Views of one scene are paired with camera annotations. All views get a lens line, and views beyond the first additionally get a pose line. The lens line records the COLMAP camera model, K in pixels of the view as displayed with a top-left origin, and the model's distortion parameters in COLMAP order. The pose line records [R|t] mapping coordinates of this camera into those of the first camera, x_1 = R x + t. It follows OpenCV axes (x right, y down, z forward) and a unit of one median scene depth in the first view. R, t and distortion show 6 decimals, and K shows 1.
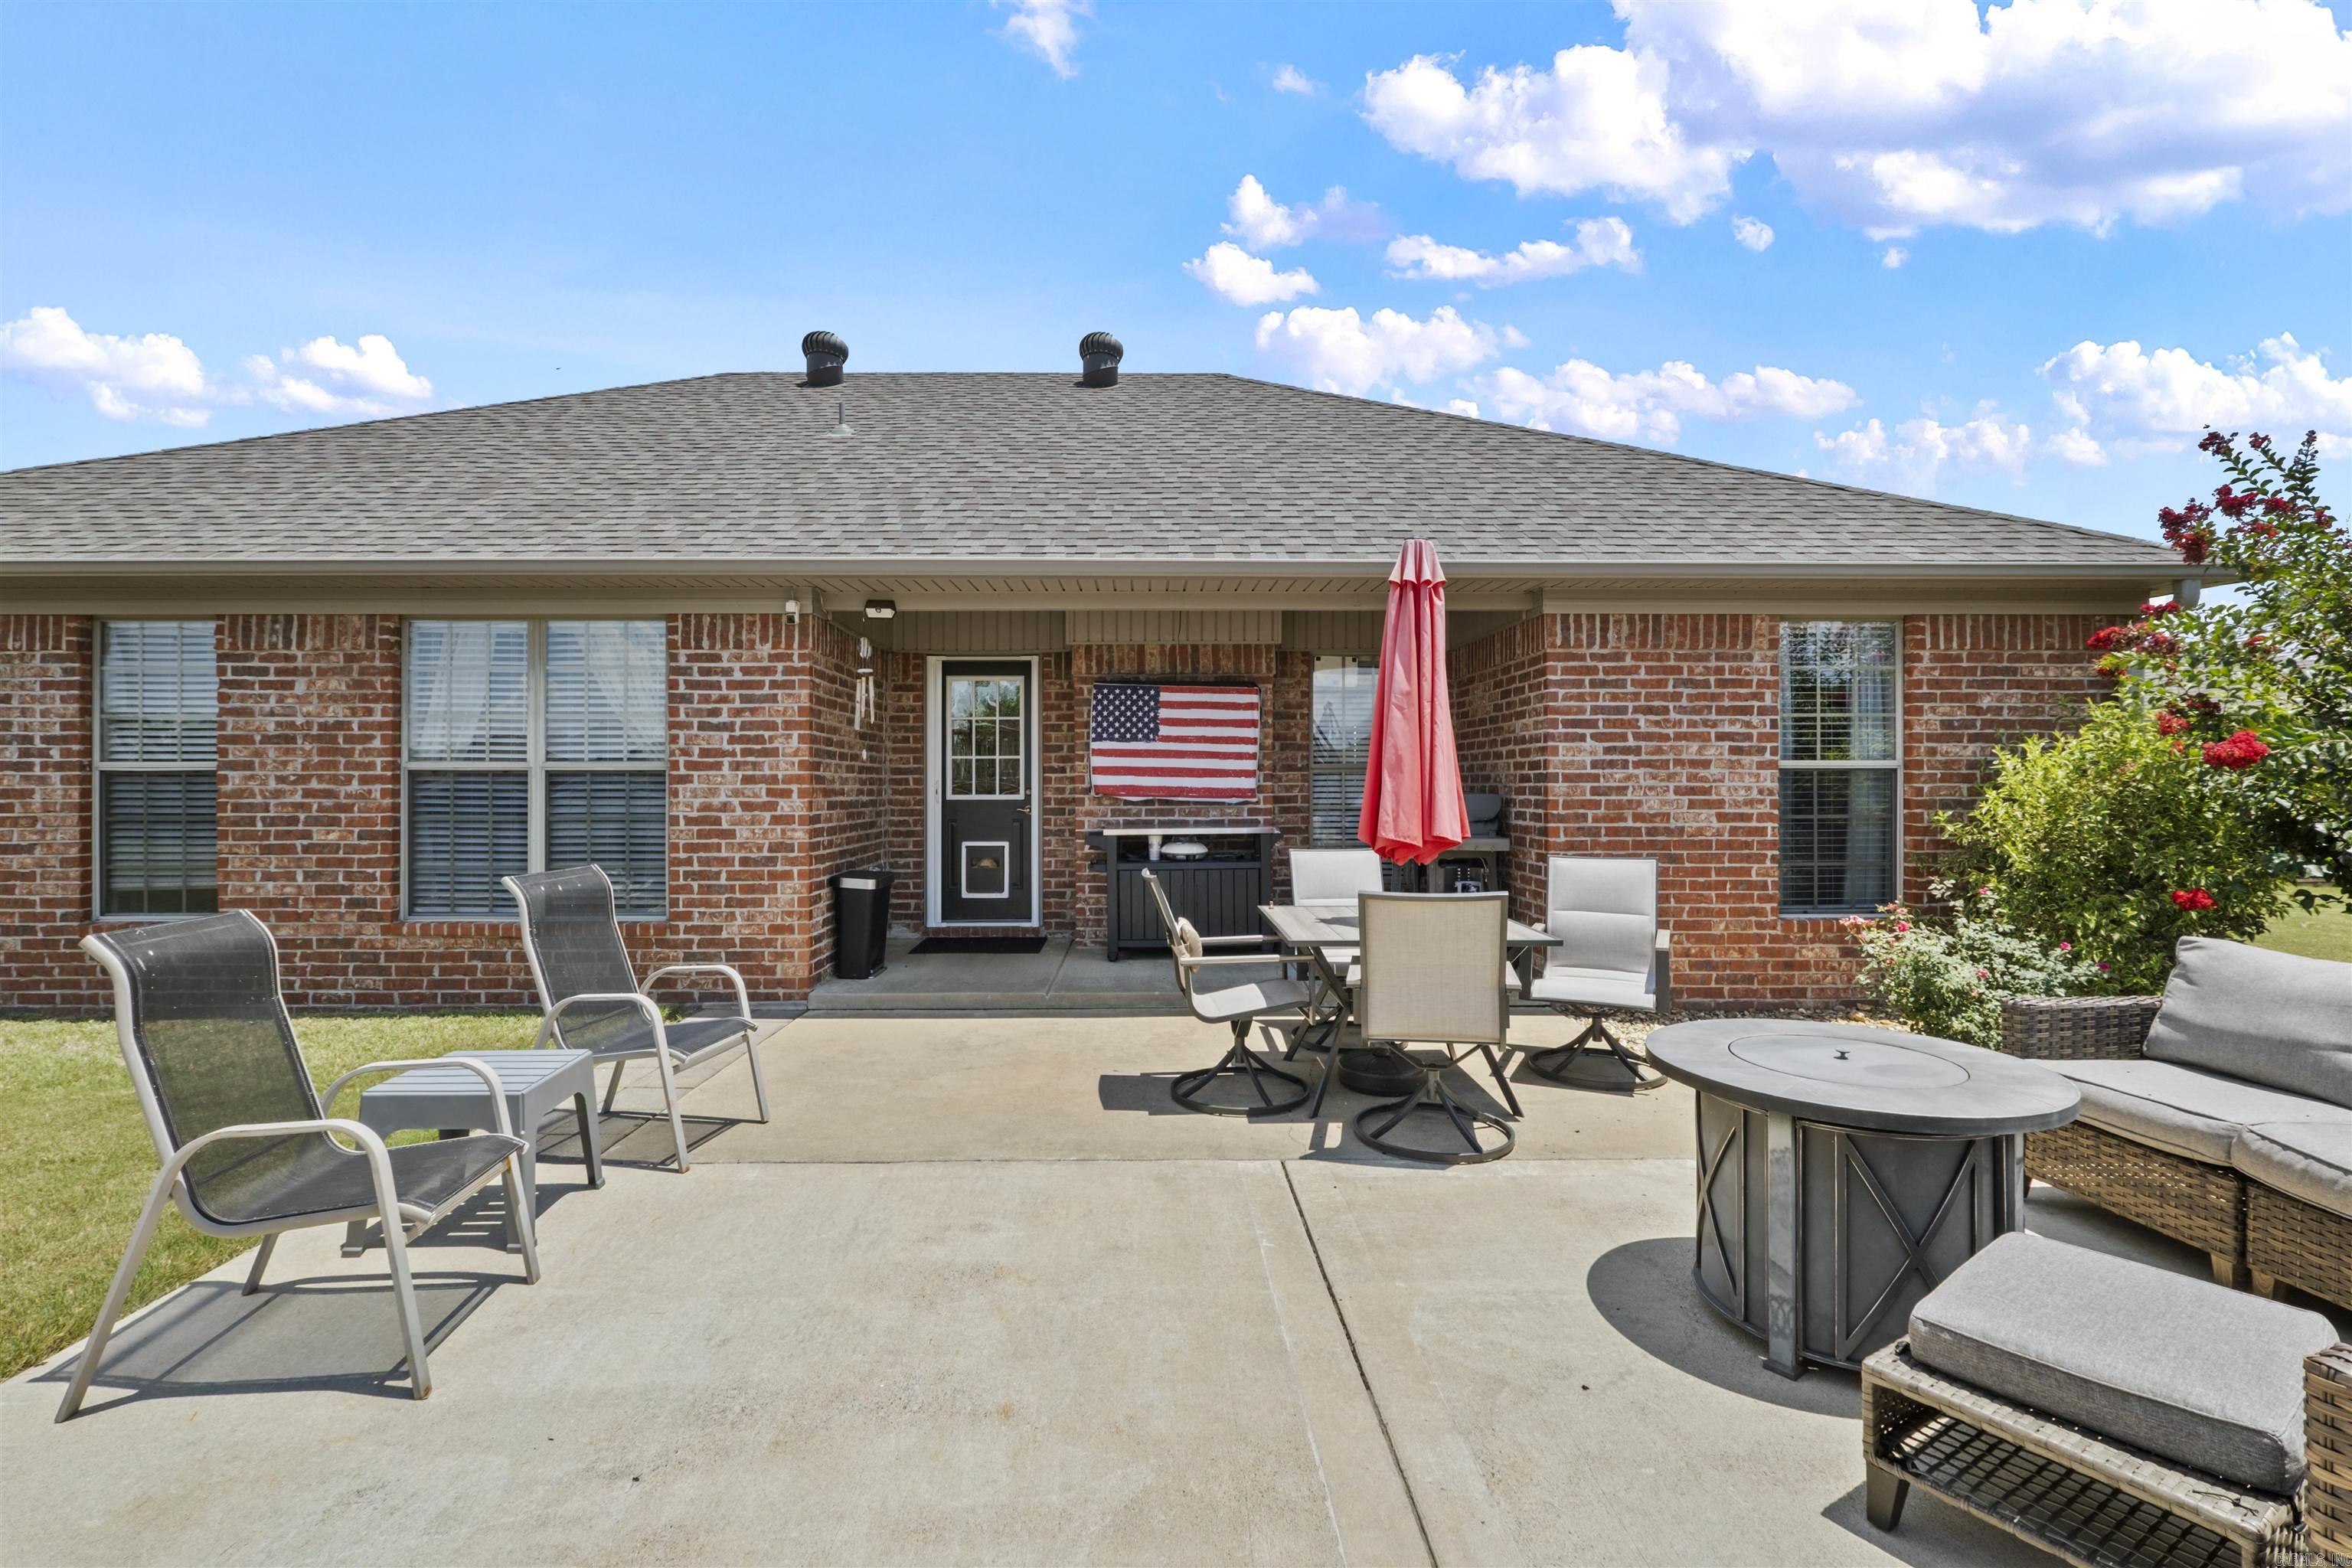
lens RADIAL K [[1033.1, 0, 1175.2], [0, 1033.1, 770.6], [0, 0, 1]] dist [-0.008679, 0.000114]
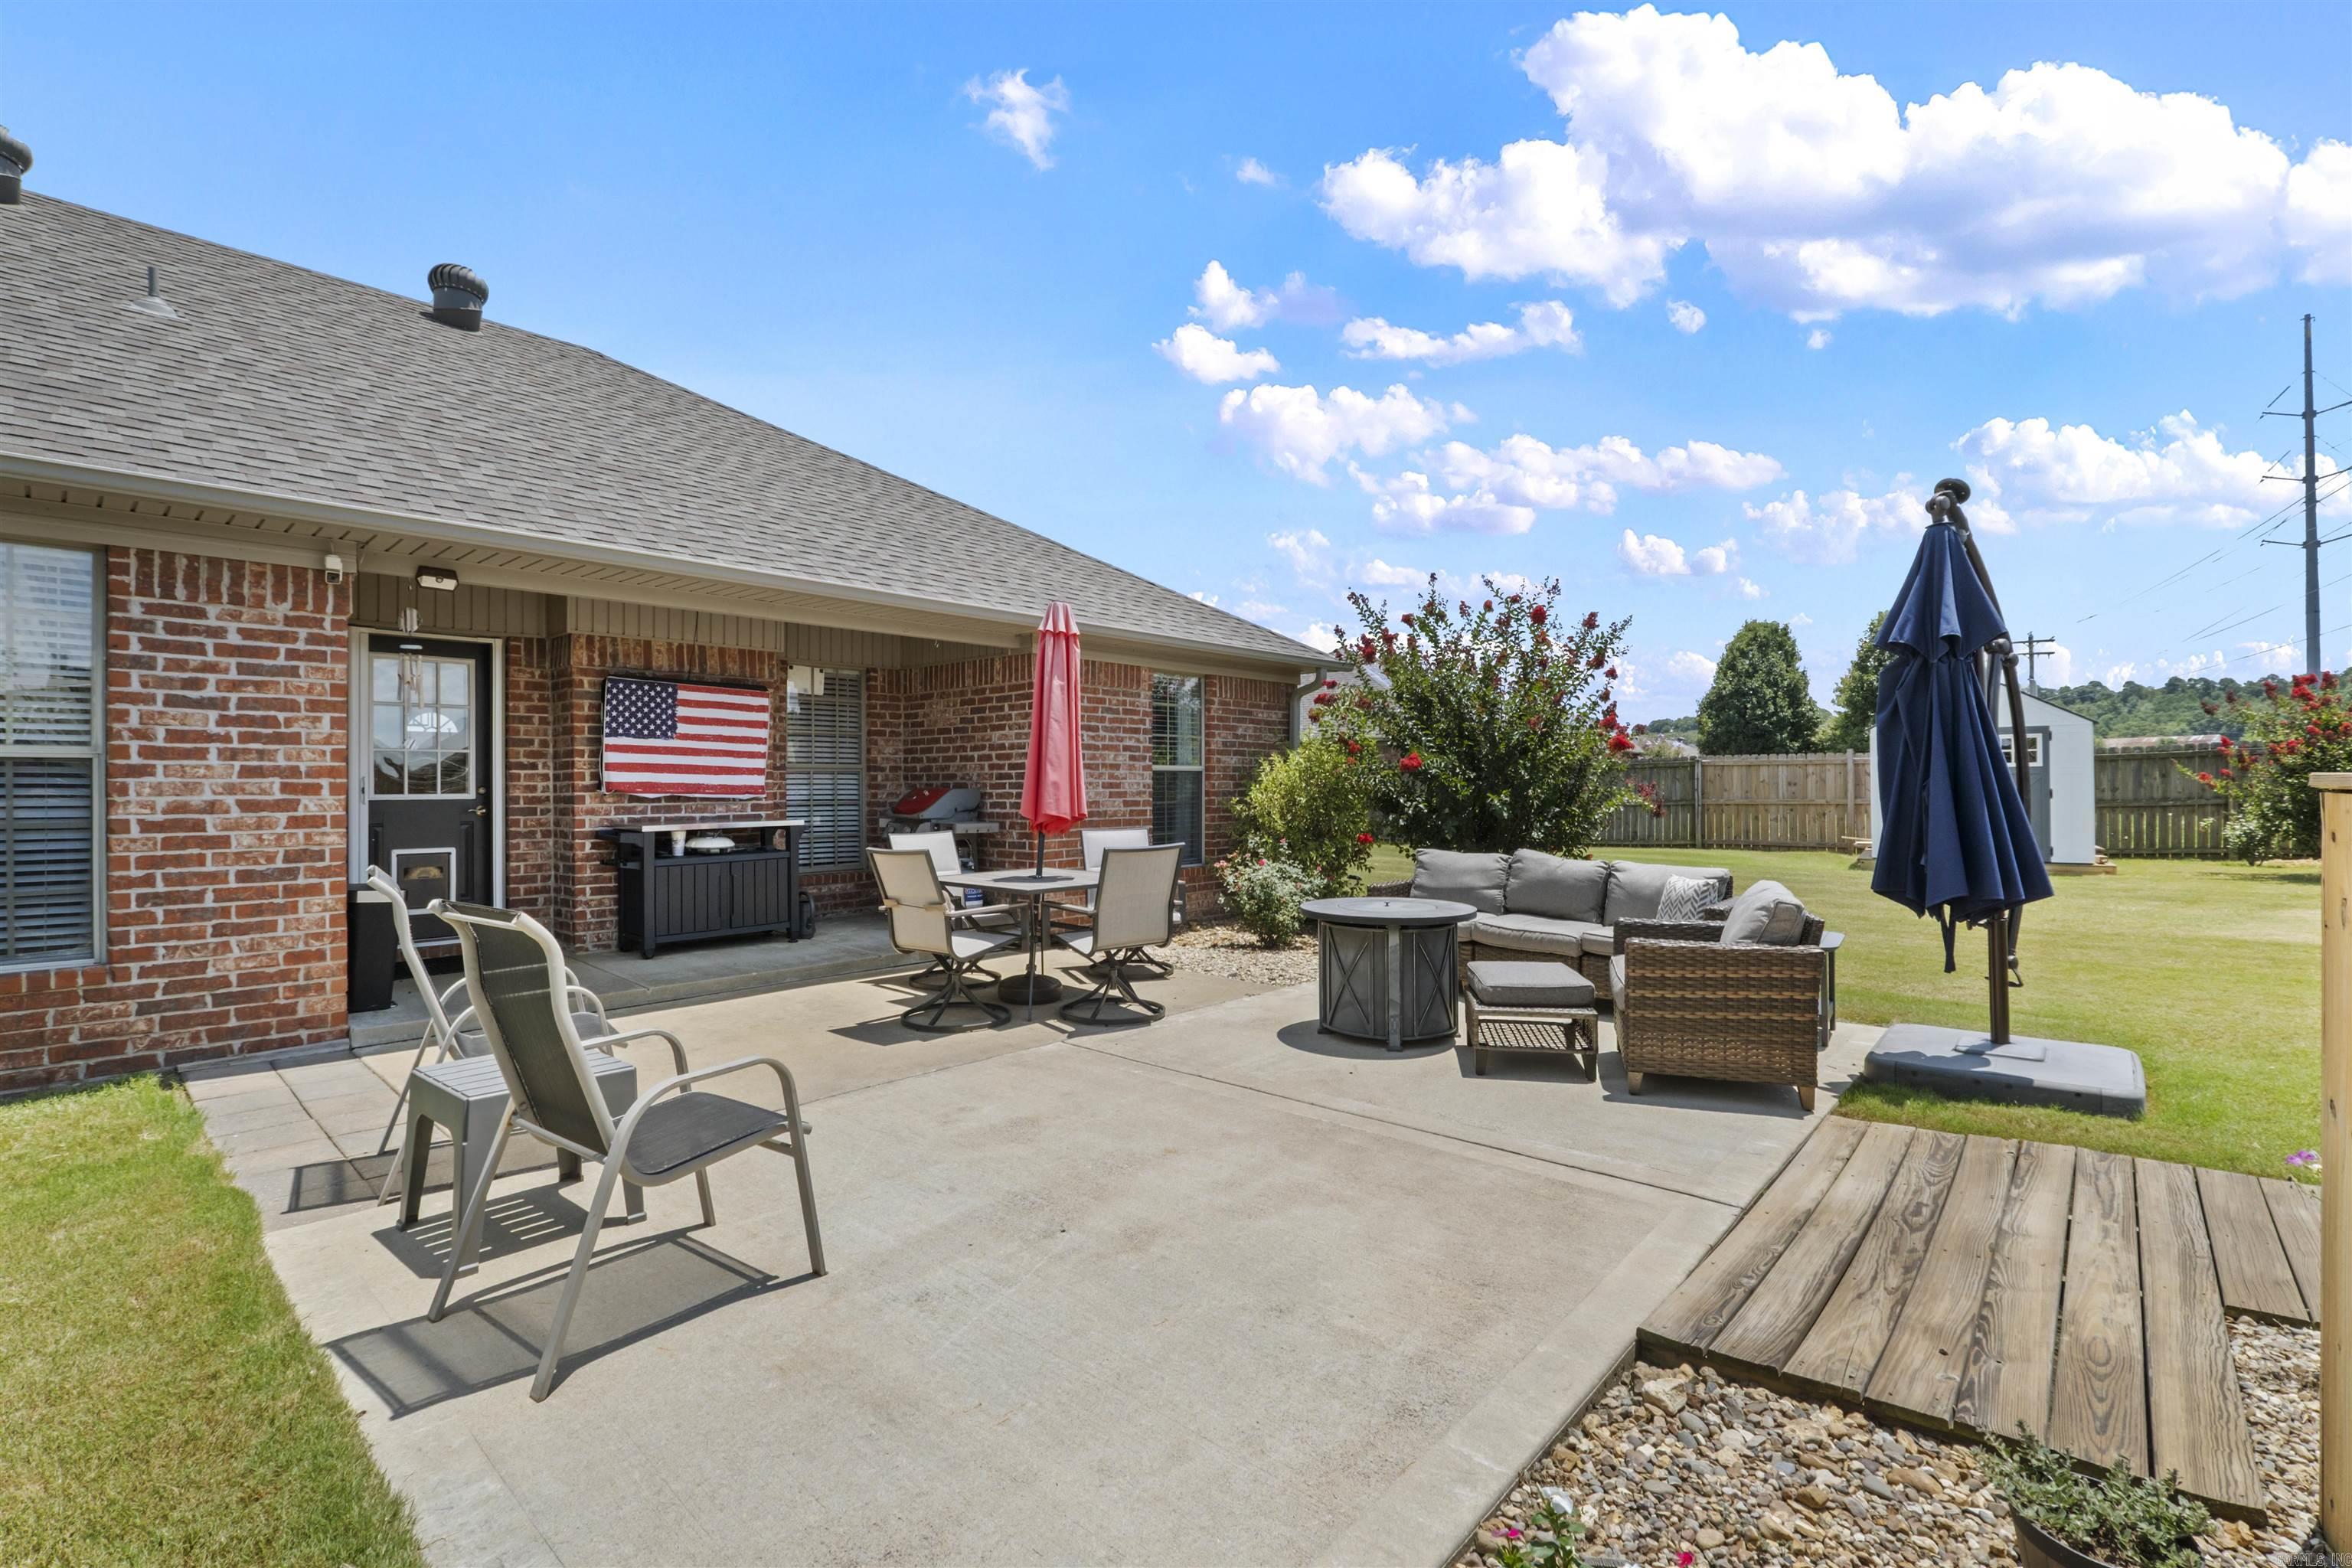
lens RADIAL K [[1009.9, 0, 1173.2], [0, 1009.9, 773.0], [0, 0, 1]] dist [0.000536, 0.000091]
pose [[0.693222, 0.007441, 0.720686, -0.480827], [-0.004734, 0.999972, -0.005770, 0.010627], [-0.720709, 0.000588, 0.693238, -0.043674]]
